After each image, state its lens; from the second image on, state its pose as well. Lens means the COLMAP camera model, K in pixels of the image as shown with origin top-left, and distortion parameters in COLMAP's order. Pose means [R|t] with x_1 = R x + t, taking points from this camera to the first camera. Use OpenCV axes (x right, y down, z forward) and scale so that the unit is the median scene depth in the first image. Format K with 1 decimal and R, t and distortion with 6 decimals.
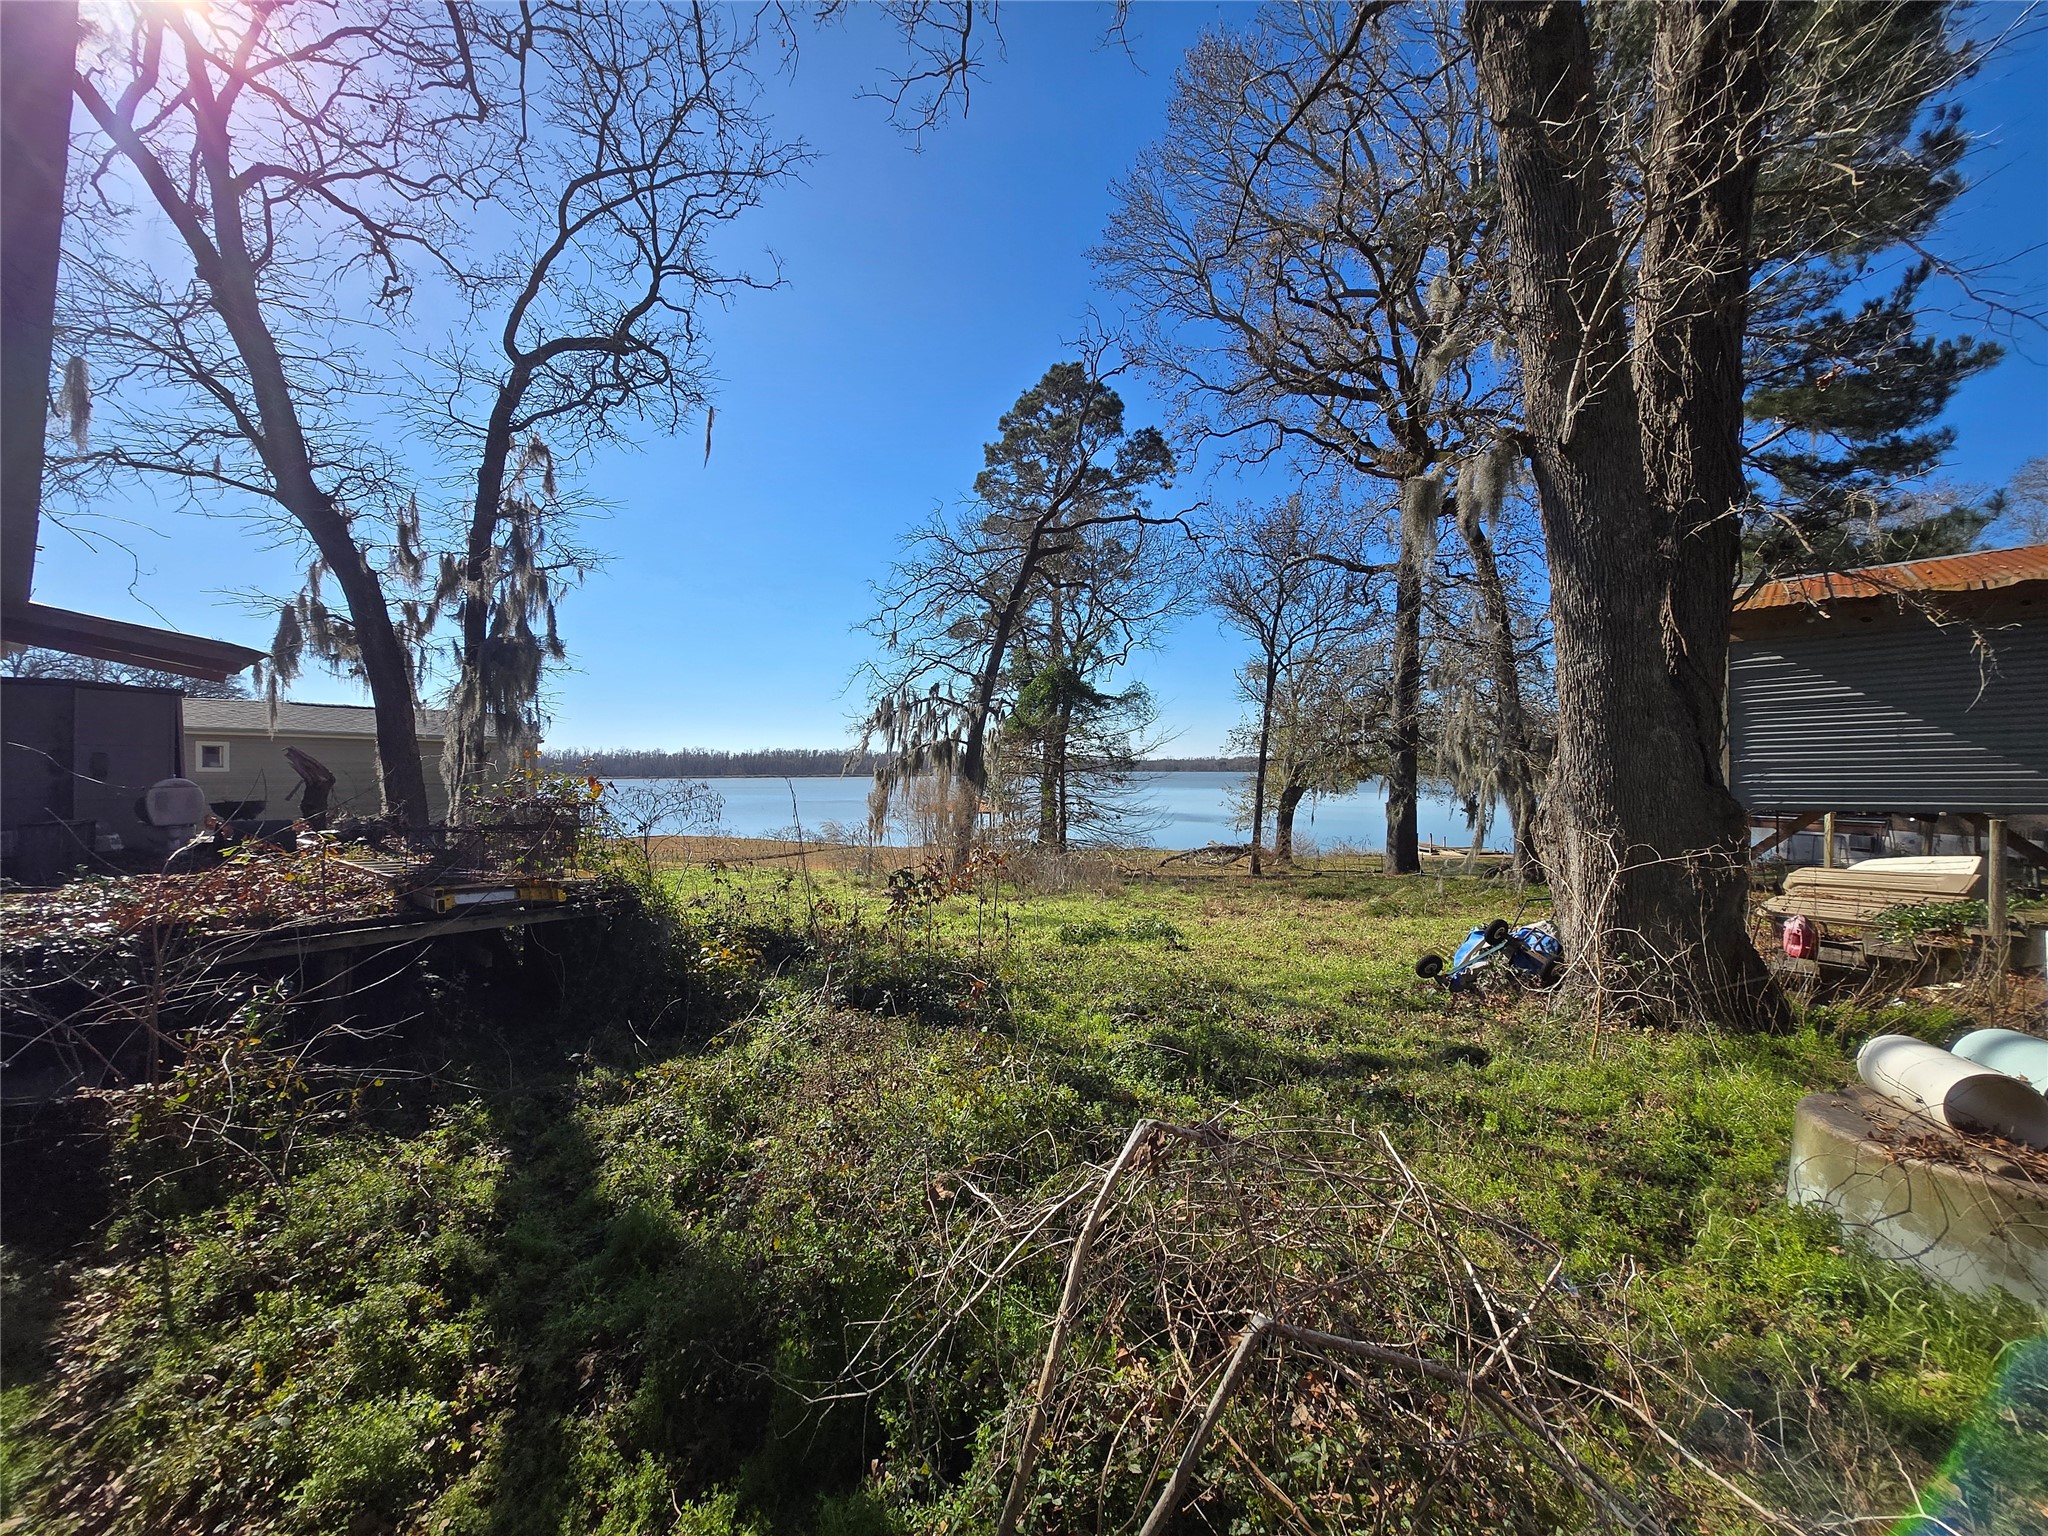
lens RADIAL K [[803.5, 0, 1027.1], [0, 803.5, 766.2], [0, 0, 1]] dist [-0.000656, 0.000178]
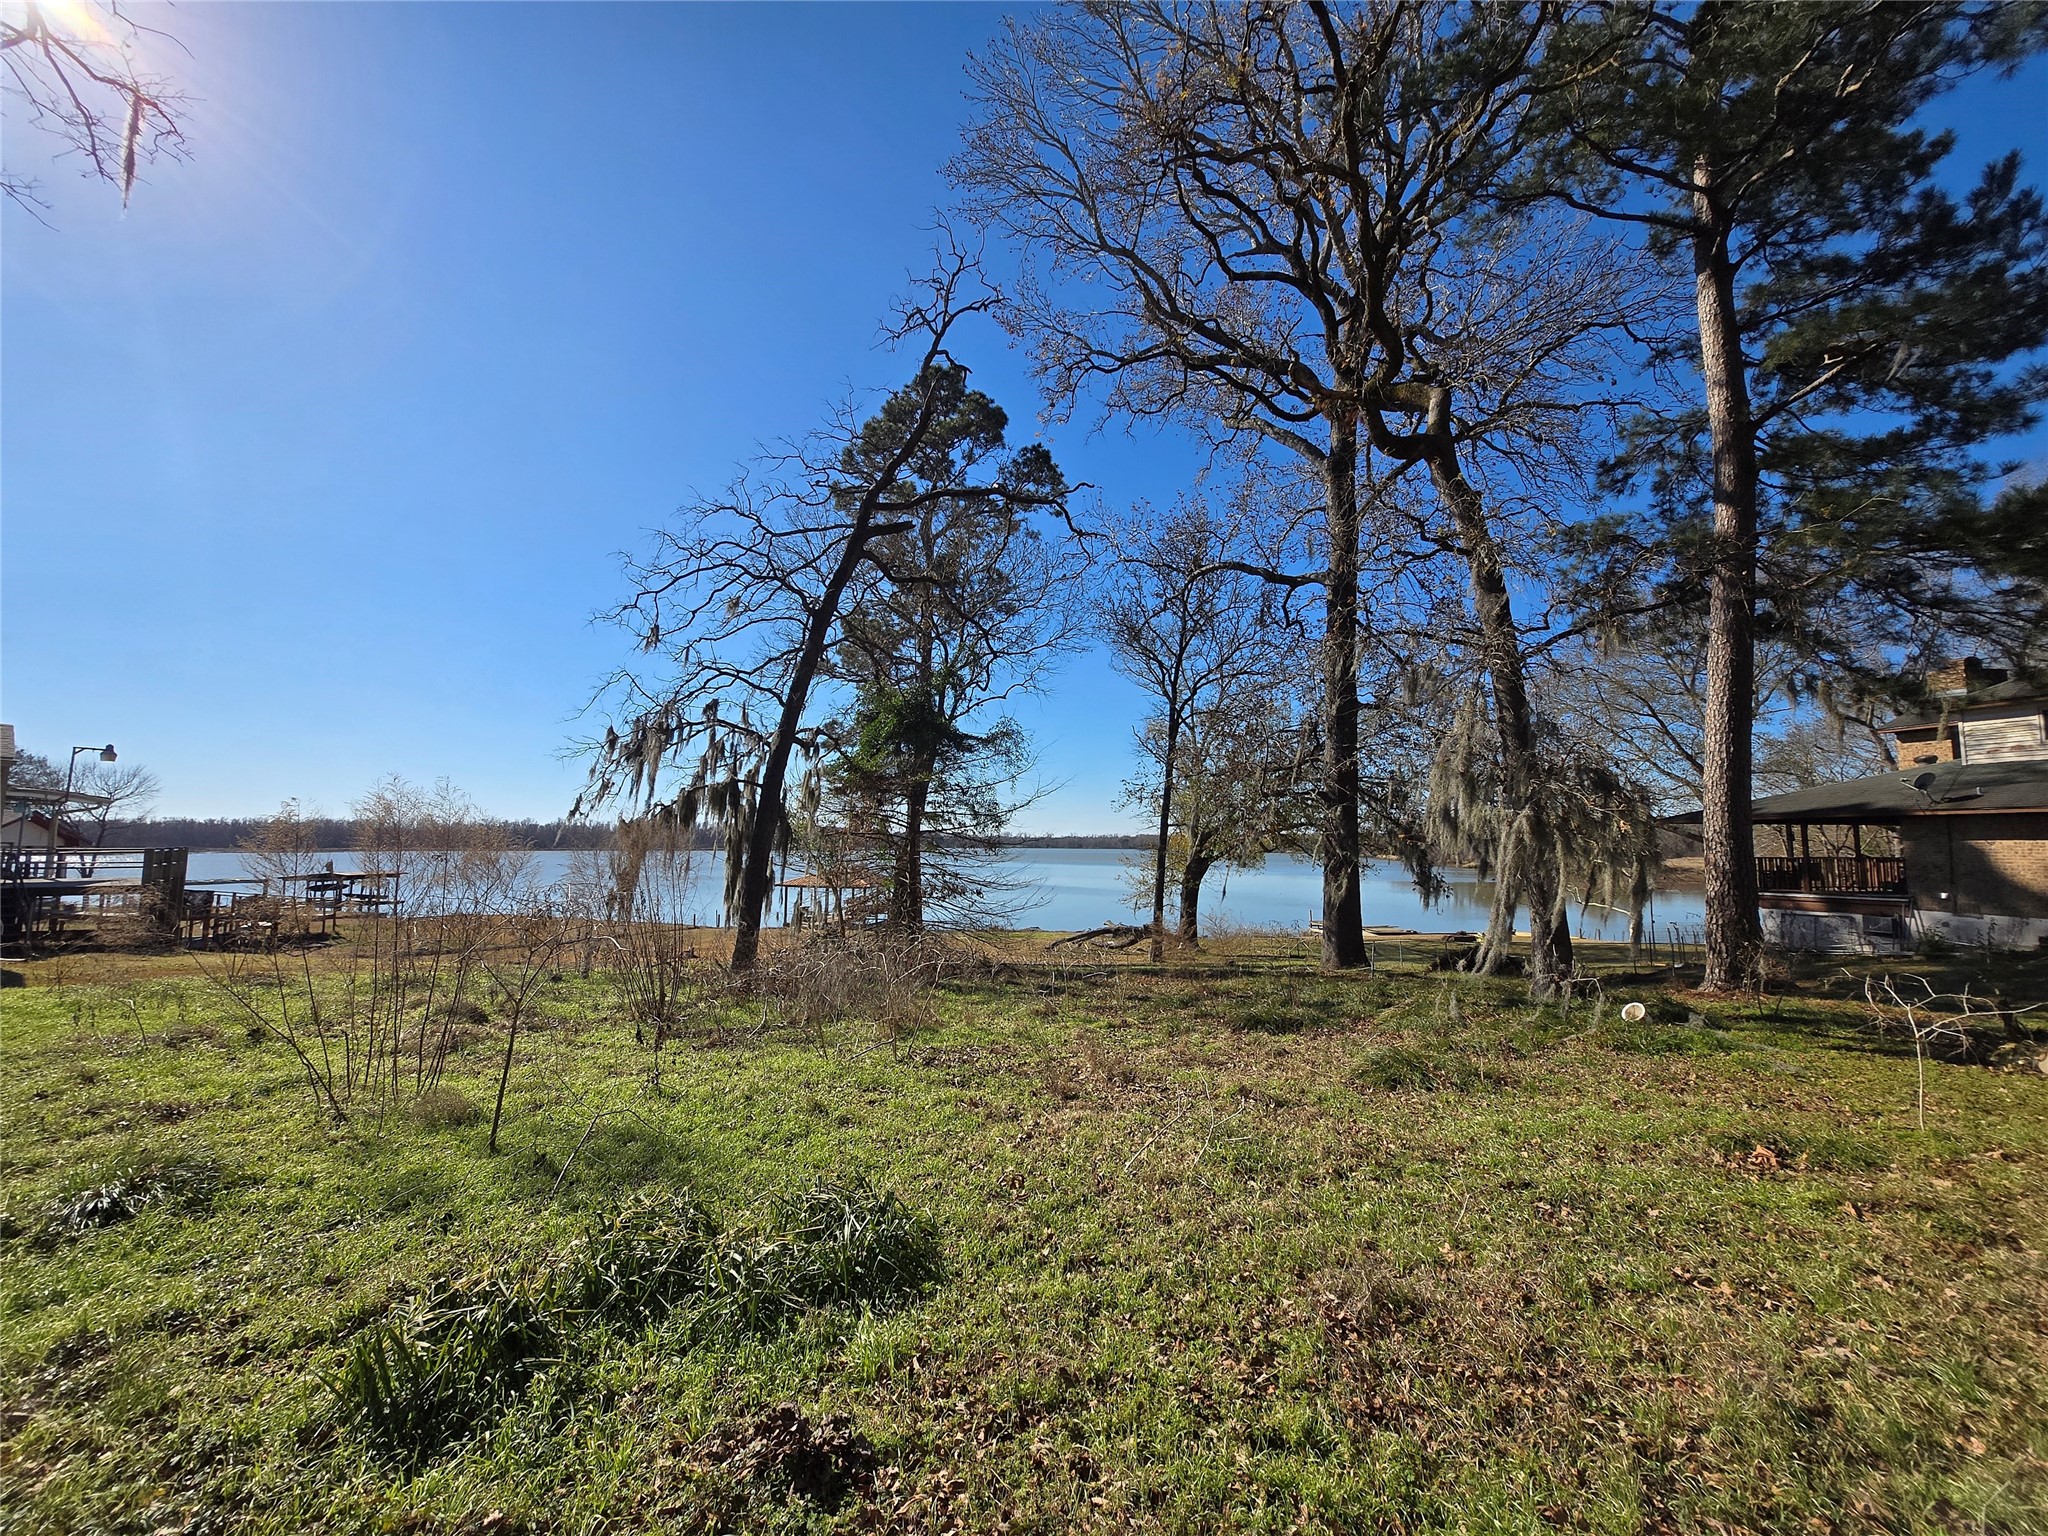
lens RADIAL K [[803.5, 0, 1022.2], [0, 803.5, 775.1], [0, 0, 1]] dist [-0.000656, 0.000178]
pose [[0.993828, 0.019266, 0.109249, 0.052937], [-0.009997, 0.996350, -0.084770, 0.013543], [-0.110484, 0.083154, 0.990393, 0.179288]]
